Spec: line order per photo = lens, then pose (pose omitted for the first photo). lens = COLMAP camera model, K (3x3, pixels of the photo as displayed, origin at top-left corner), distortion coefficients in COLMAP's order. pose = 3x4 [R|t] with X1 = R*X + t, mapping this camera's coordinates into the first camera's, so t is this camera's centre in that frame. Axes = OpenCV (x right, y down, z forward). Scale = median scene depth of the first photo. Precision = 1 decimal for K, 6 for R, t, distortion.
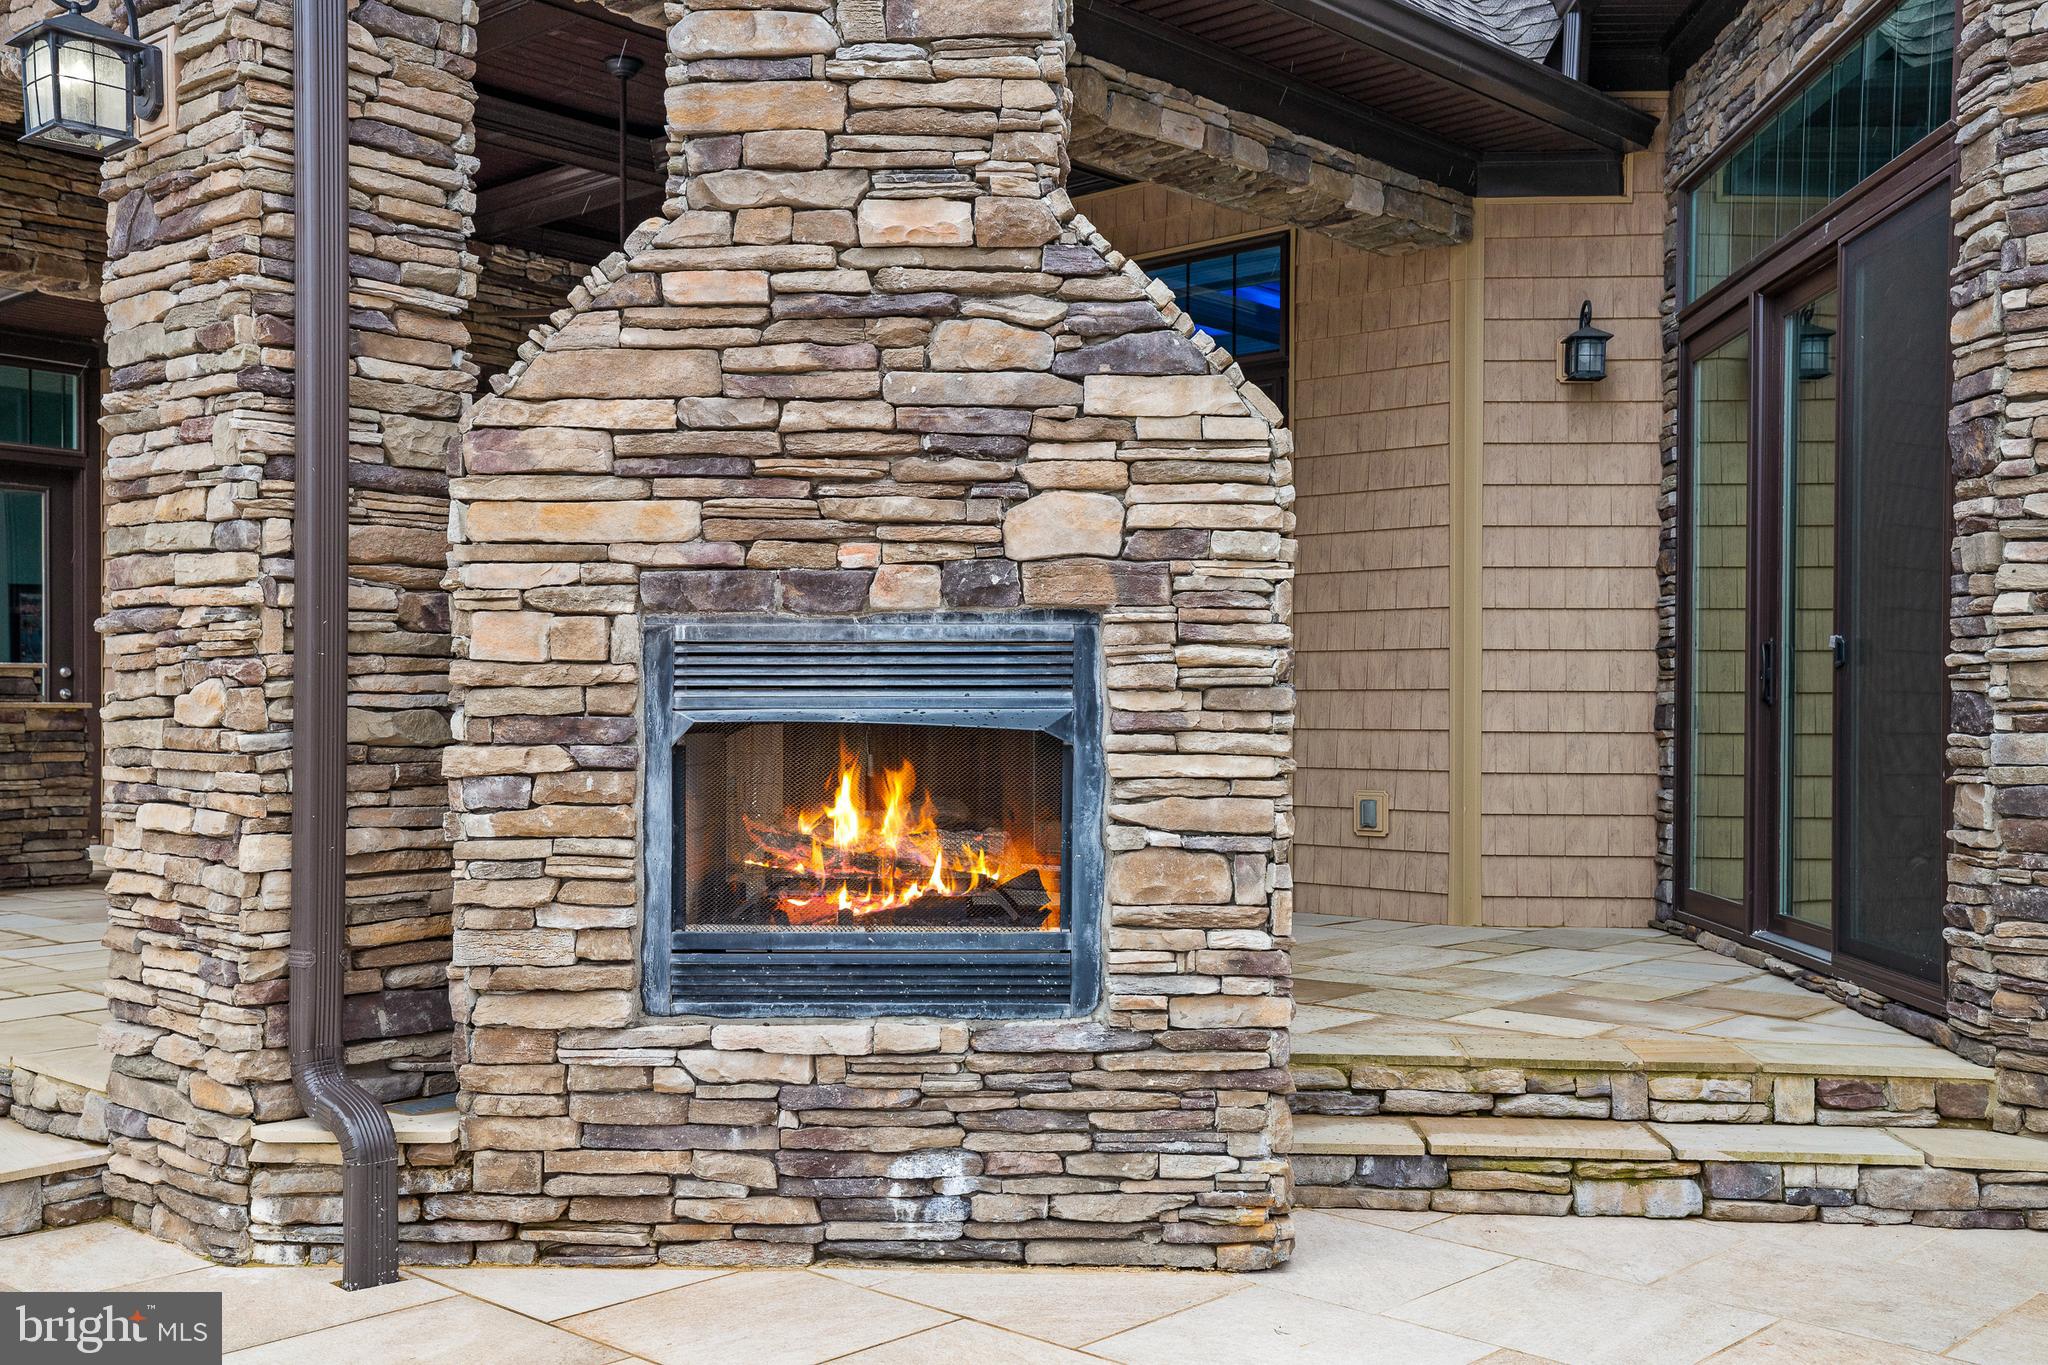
lens RADIAL K [[2028.5, 0, 1024.0], [0, 2028.5, 682.5], [0, 0, 1]] dist [0.015164, -0.000285]
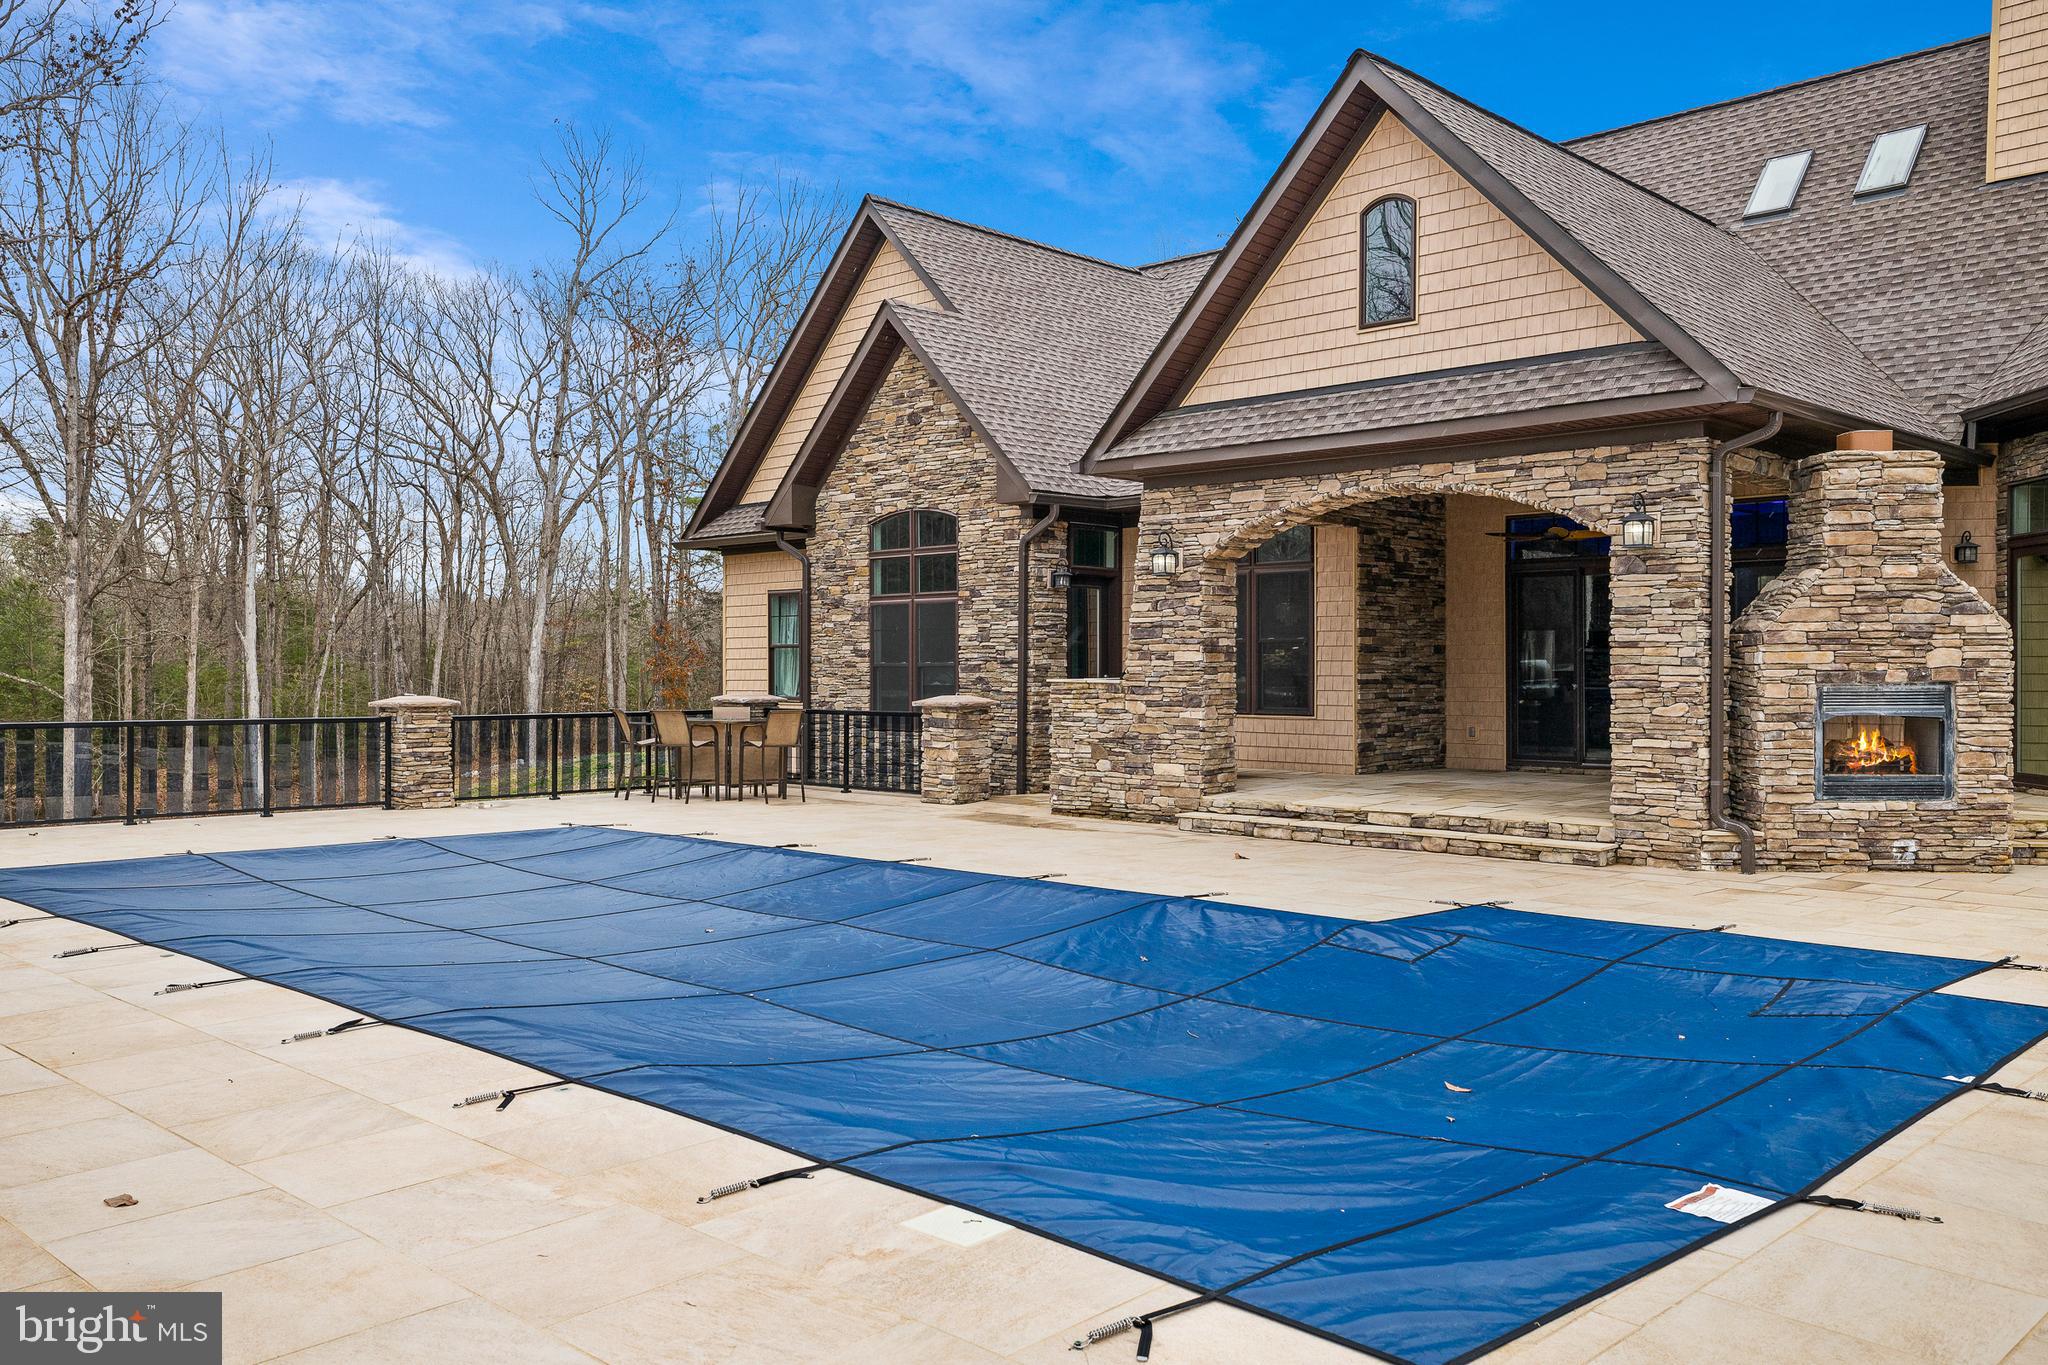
lens RADIAL K [[1643.3, 0, 1019.6], [0, 1643.3, 647.0], [0, 0, 1]] dist [0.051190, 0.000288]
pose [[0.999775, -0.007383, -0.019899, -1.495510], [0.007410, 0.999972, 0.001303, -0.110878], [0.019889, -0.001450, 0.999801, -1.872480]]
